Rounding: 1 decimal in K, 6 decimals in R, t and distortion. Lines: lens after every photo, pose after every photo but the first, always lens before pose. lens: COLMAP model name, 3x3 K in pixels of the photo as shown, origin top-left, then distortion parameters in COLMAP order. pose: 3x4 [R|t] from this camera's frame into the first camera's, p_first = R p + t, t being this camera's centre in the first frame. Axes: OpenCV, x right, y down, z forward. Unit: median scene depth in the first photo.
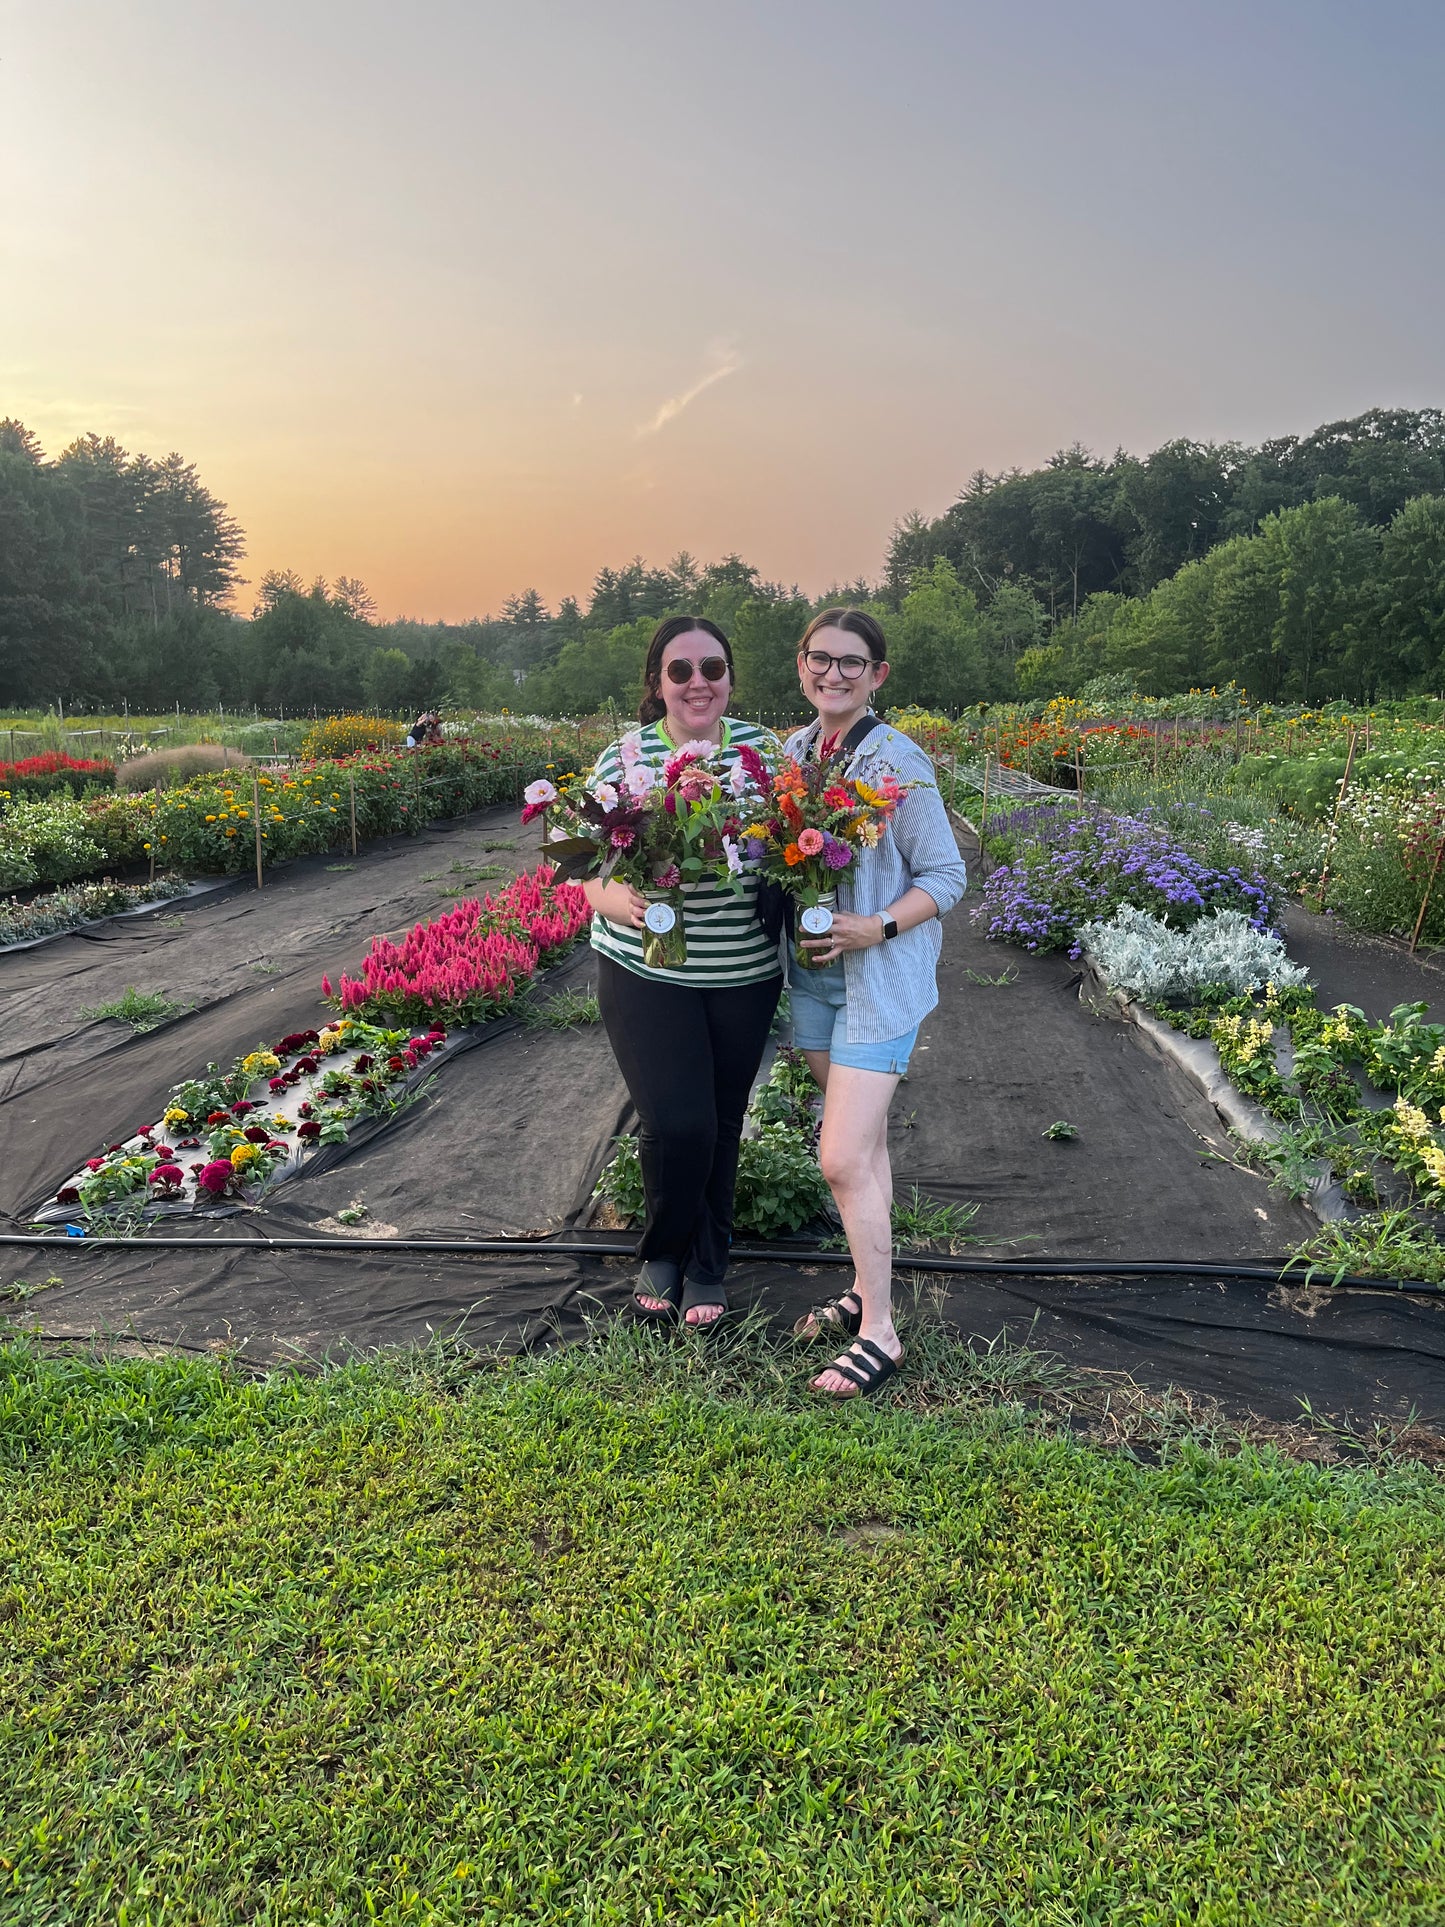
lens RADIAL K [[1482.5, 0, 710.6], [0, 1482.5, 960.5], [0, 0, 1]] dist [0.058900, -0.066449]
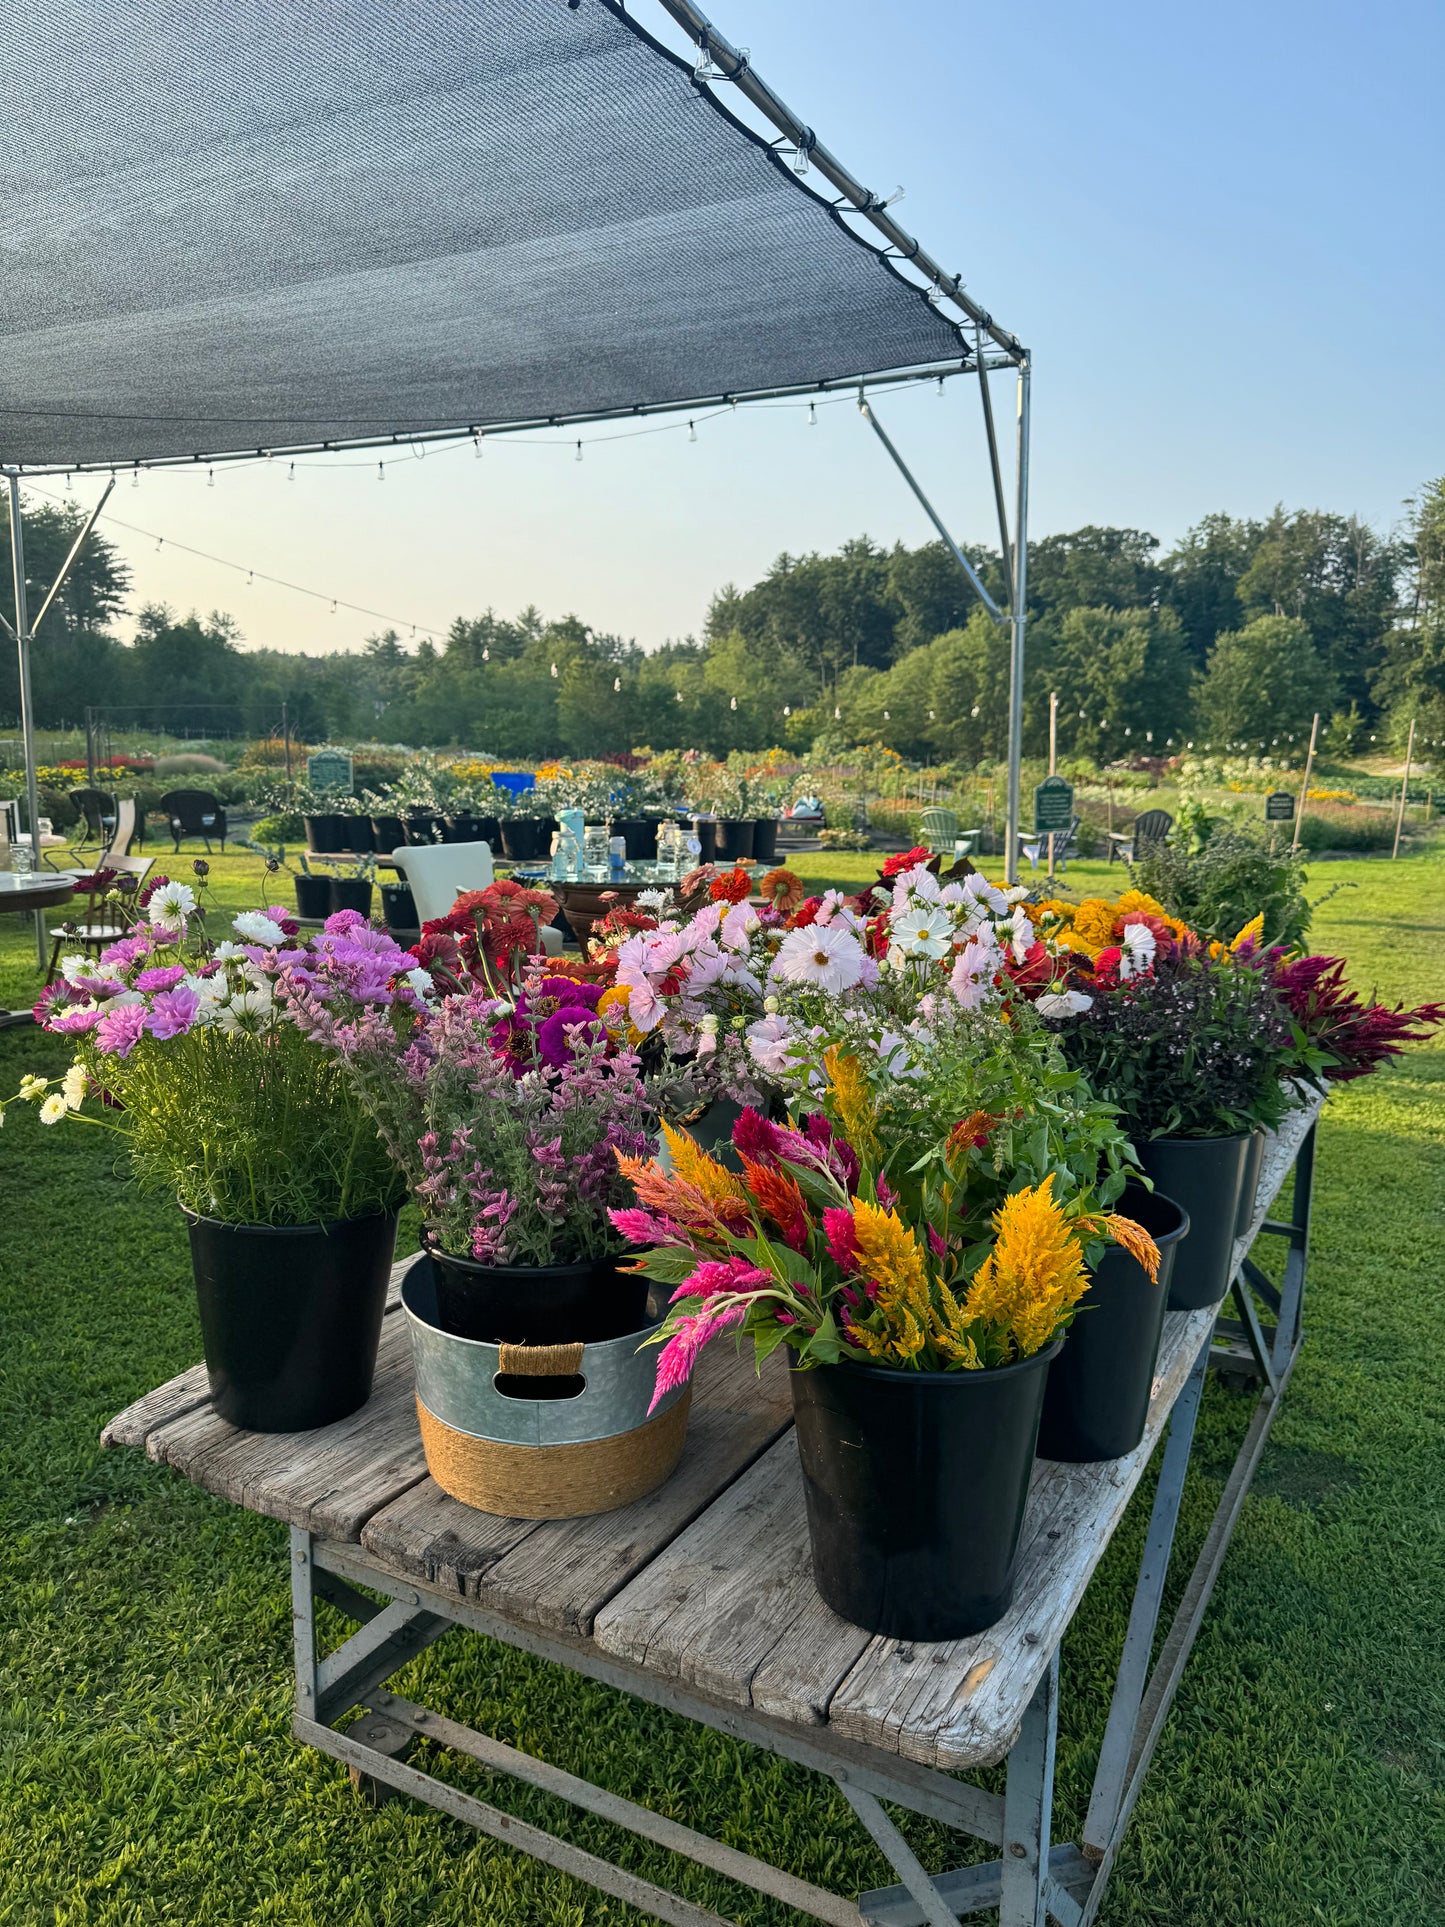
lens RADIAL K [[1348.0, 0, 711.4], [0, 1348.0, 959.8], [0, 0, 1]] dist [0.192480, -0.423972]
pose [[0.992978, 0.022185, 0.116204, 0.014823], [-0.020617, 0.999680, -0.014678, 0.028609], [-0.116493, 0.012179, 0.993117, -0.174250]]
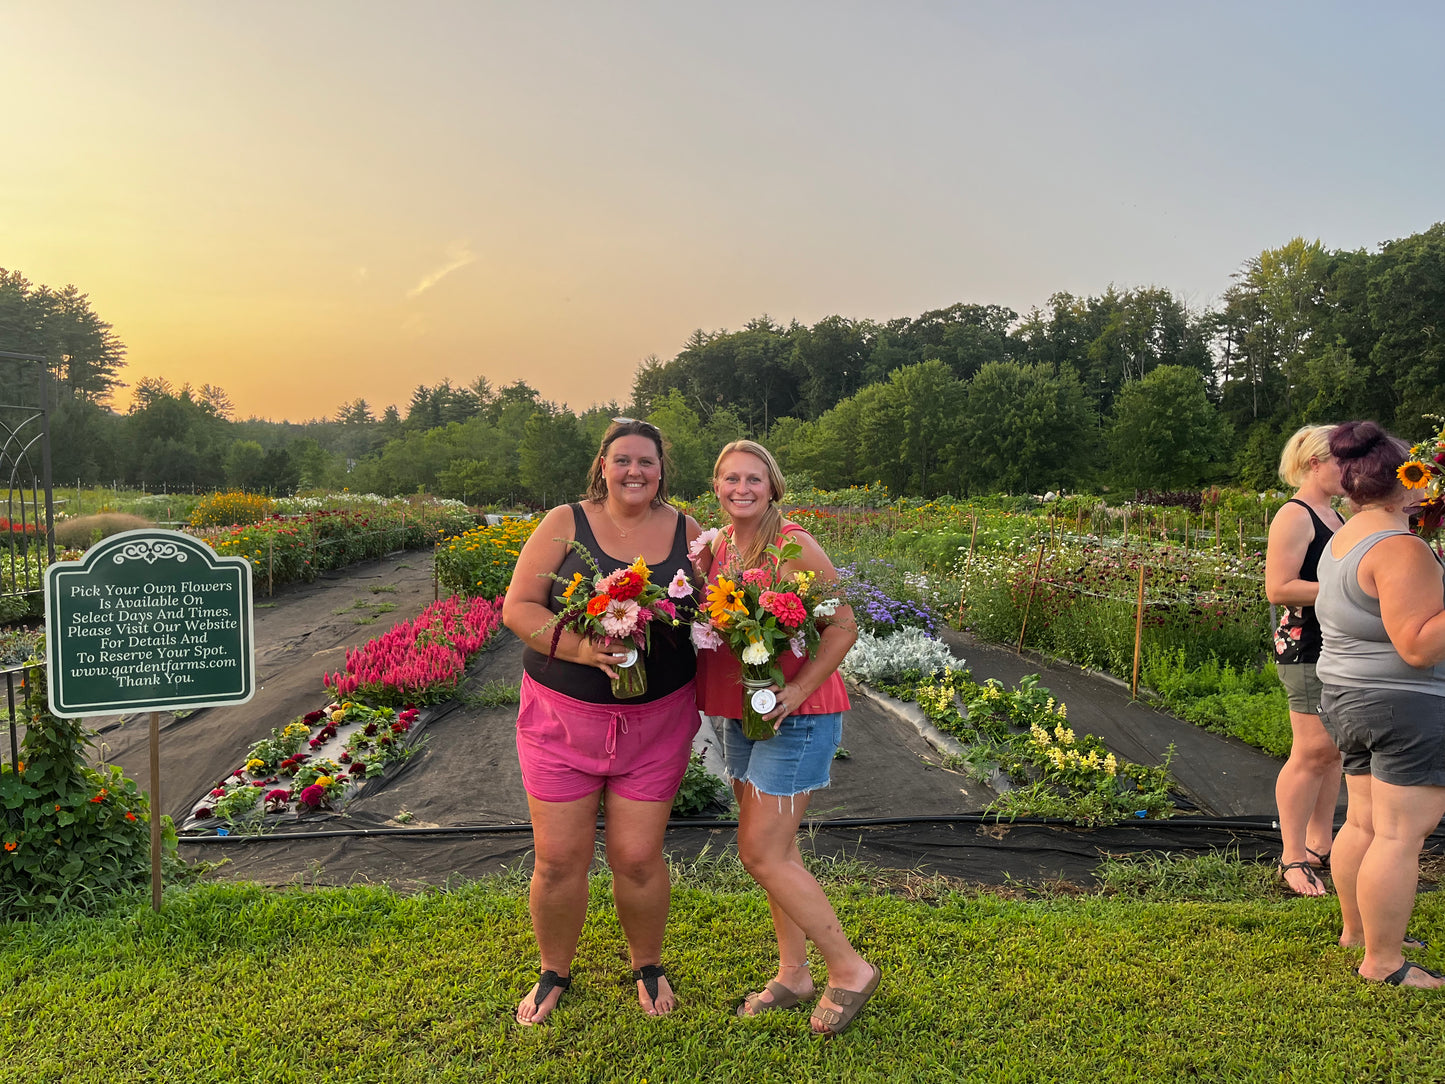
lens RADIAL K [[1111.7, 0, 722.5], [0, 1111.7, 542.0], [0, 0, 1]] dist [0.058900, -0.066449]
pose [[0.980433, 0.009991, 0.196601, -0.006630], [0.014470, 0.992352, -0.122590, 0.001558], [-0.196322, 0.123037, 0.972790, -0.009658]]
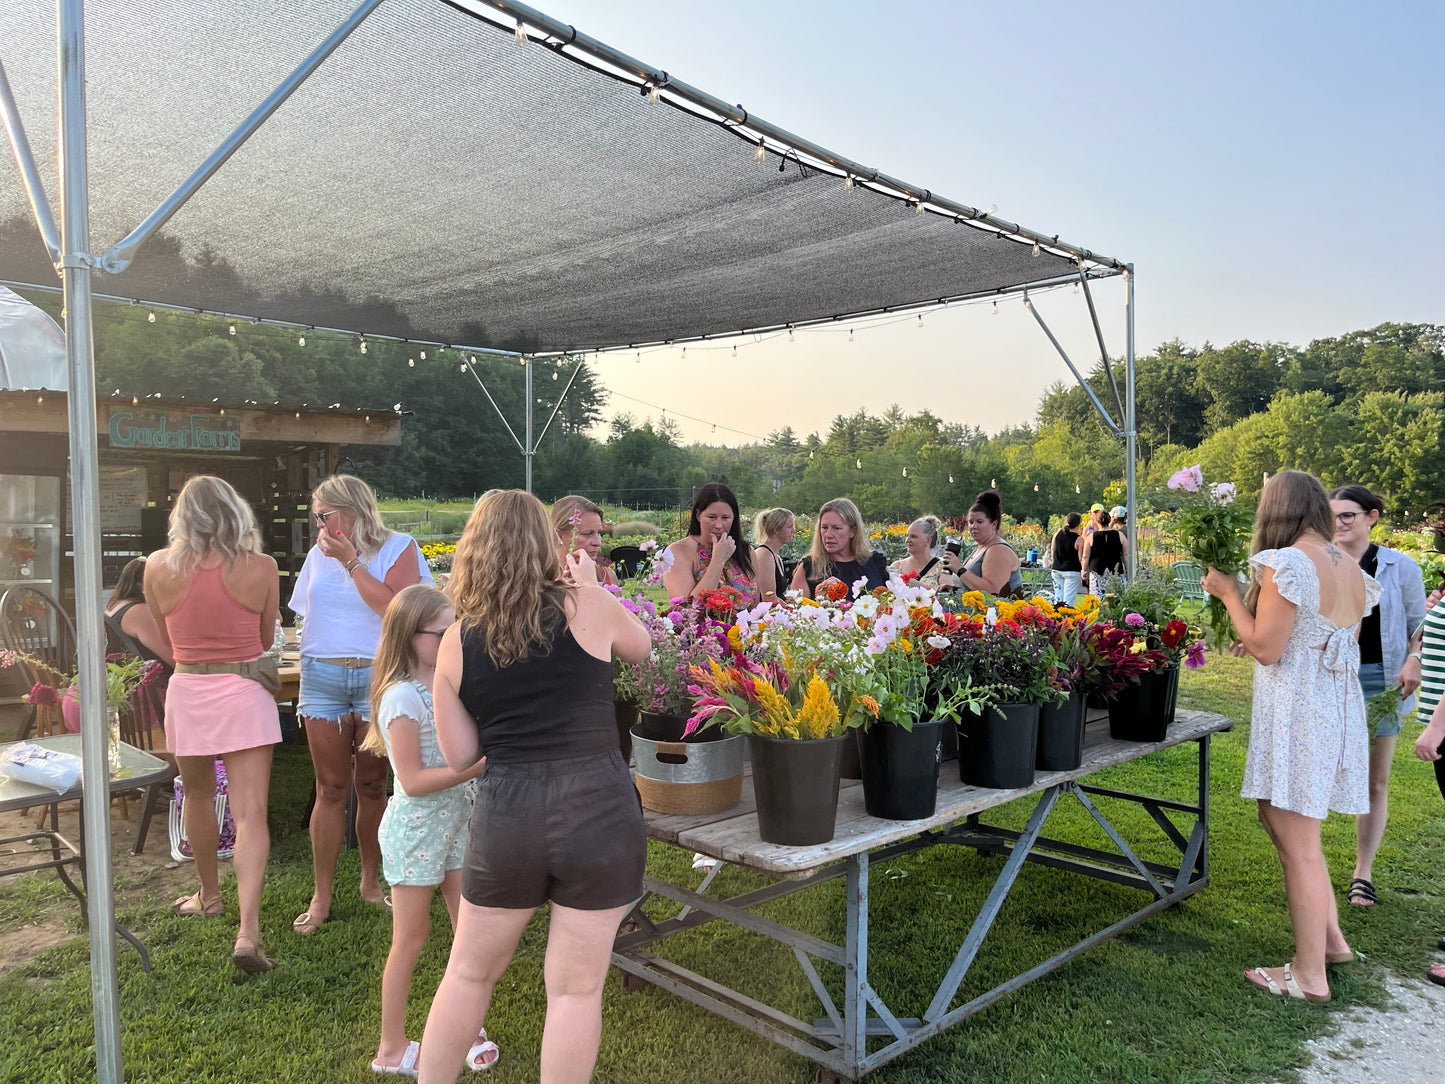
lens RADIAL K [[1097.9, 0, 730.6], [0, 1097.9, 532.6], [0, 0, 1]] dist [0.060397, -0.070786]
pose [[0.985624, 0.038988, -0.164394, 0.021252], [-0.062424, 0.988196, -0.139899, 0.030818], [0.156999, 0.148150, 0.976423, -0.190638]]
